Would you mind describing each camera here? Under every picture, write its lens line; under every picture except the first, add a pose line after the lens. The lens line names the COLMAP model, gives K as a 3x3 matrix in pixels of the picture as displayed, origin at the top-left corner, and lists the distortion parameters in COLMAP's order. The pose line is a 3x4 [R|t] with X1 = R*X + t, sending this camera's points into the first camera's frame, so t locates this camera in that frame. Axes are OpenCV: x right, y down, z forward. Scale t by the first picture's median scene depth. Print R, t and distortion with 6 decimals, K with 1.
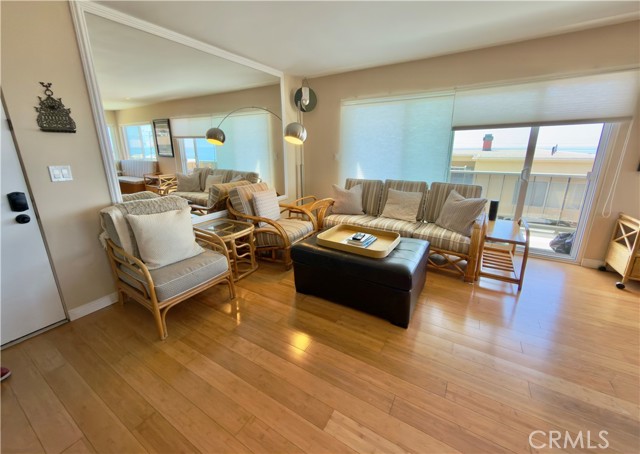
lens RADIAL K [[254.3, 0, 320.3], [0, 254.3, 215.2], [0, 0, 1]] dist [0.002761, -0.000001]
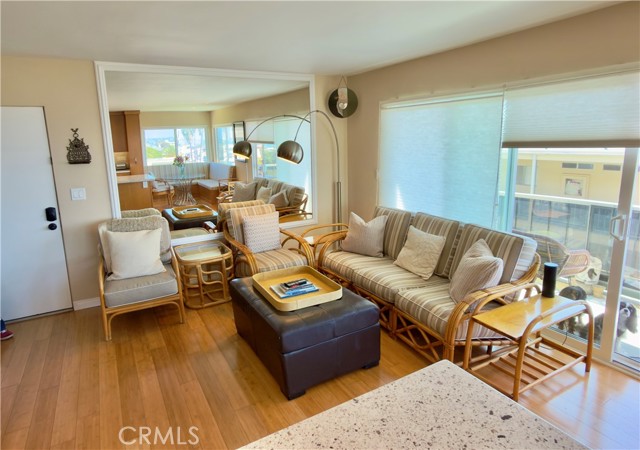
lens RADIAL K [[384.4, 0, 319.4], [0, 384.4, 208.4], [0, 0, 1]] dist [0.001242, 0.000922]
pose [[0.871590, 0.077732, -0.484034, 0.735853], [-0.109084, 0.993347, -0.036902, -0.111105], [0.477946, 0.084964, 0.874271, -0.089205]]
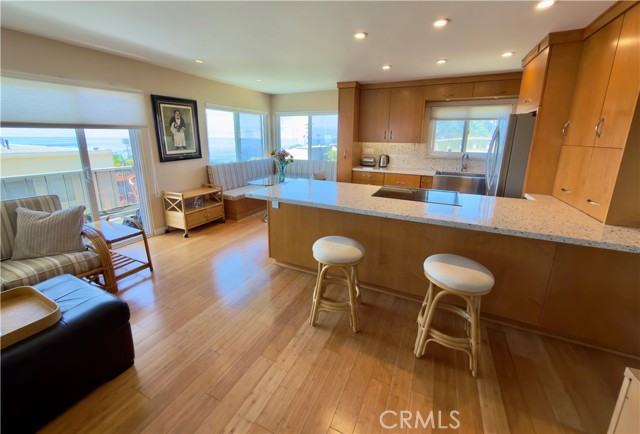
lens RADIAL K [[256.1, 0, 319.7], [0, 256.1, 195.2], [0, 0, 1]] dist [-0.000579, 0.000154]
pose [[-0.098945, -0.212917, 0.972048, -0.332205], [0.247245, 0.940948, 0.231272, -0.103848], [-0.963888, 0.263217, -0.040459, 0.202650]]
